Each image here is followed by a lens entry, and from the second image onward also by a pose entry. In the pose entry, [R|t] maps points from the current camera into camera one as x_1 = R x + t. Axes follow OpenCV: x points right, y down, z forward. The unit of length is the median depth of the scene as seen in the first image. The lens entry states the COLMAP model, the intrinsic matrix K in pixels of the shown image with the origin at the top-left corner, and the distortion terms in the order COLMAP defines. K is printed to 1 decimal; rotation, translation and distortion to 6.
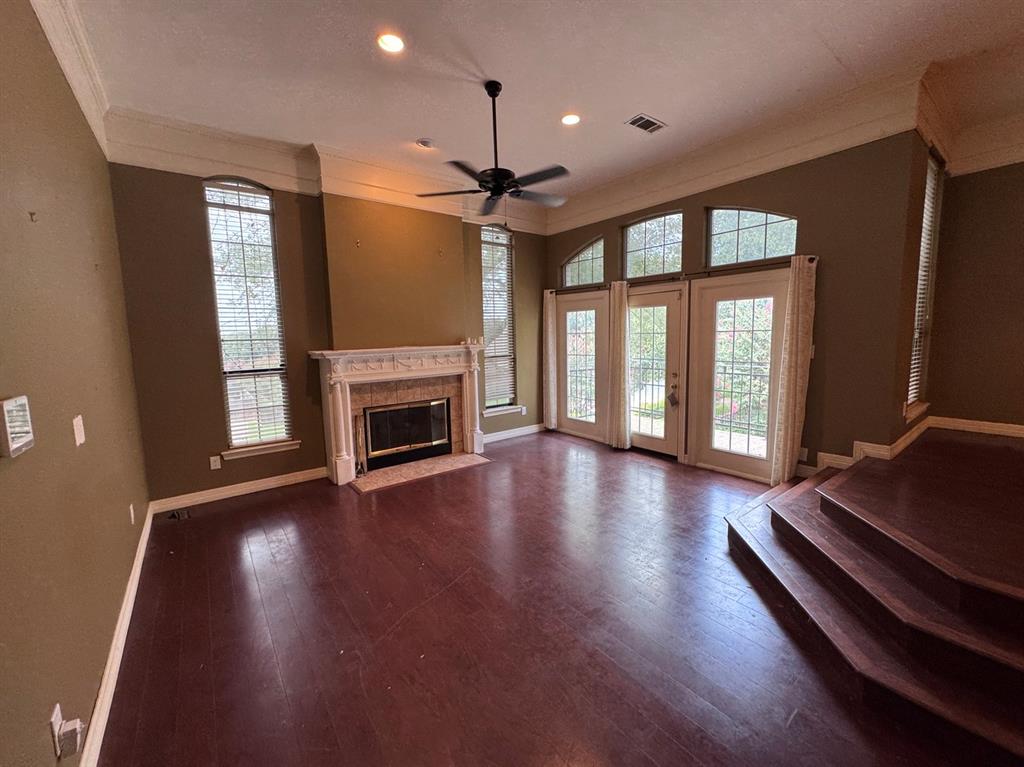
lens RADIAL K [[412.4, 0, 512.0], [0, 412.4, 383.5], [0, 0, 1]] dist [0.000143, 0.000030]
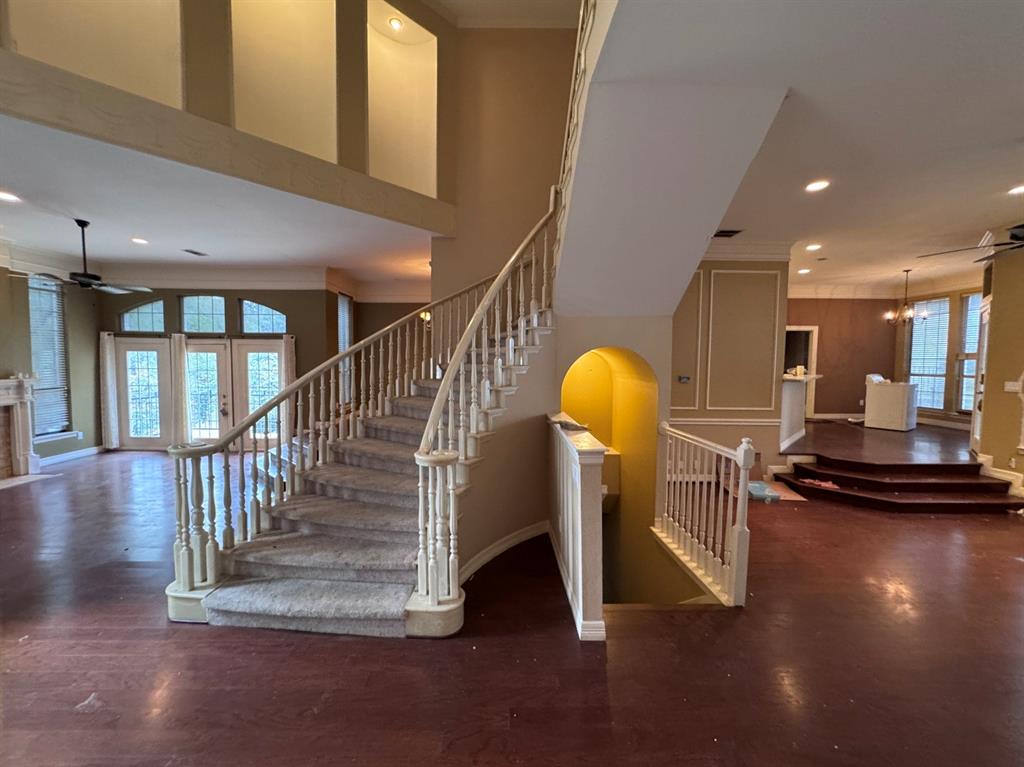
lens RADIAL K [[415.5, 0, 500.3], [0, 415.5, 381.5], [0, 0, 1]] dist [-0.001782, -0.000193]
pose [[0.602065, -0.014463, 0.798316, -0.213338], [0.075208, 0.996418, -0.038668, 0.055736], [-0.794897, 0.083320, 0.600996, -0.719434]]
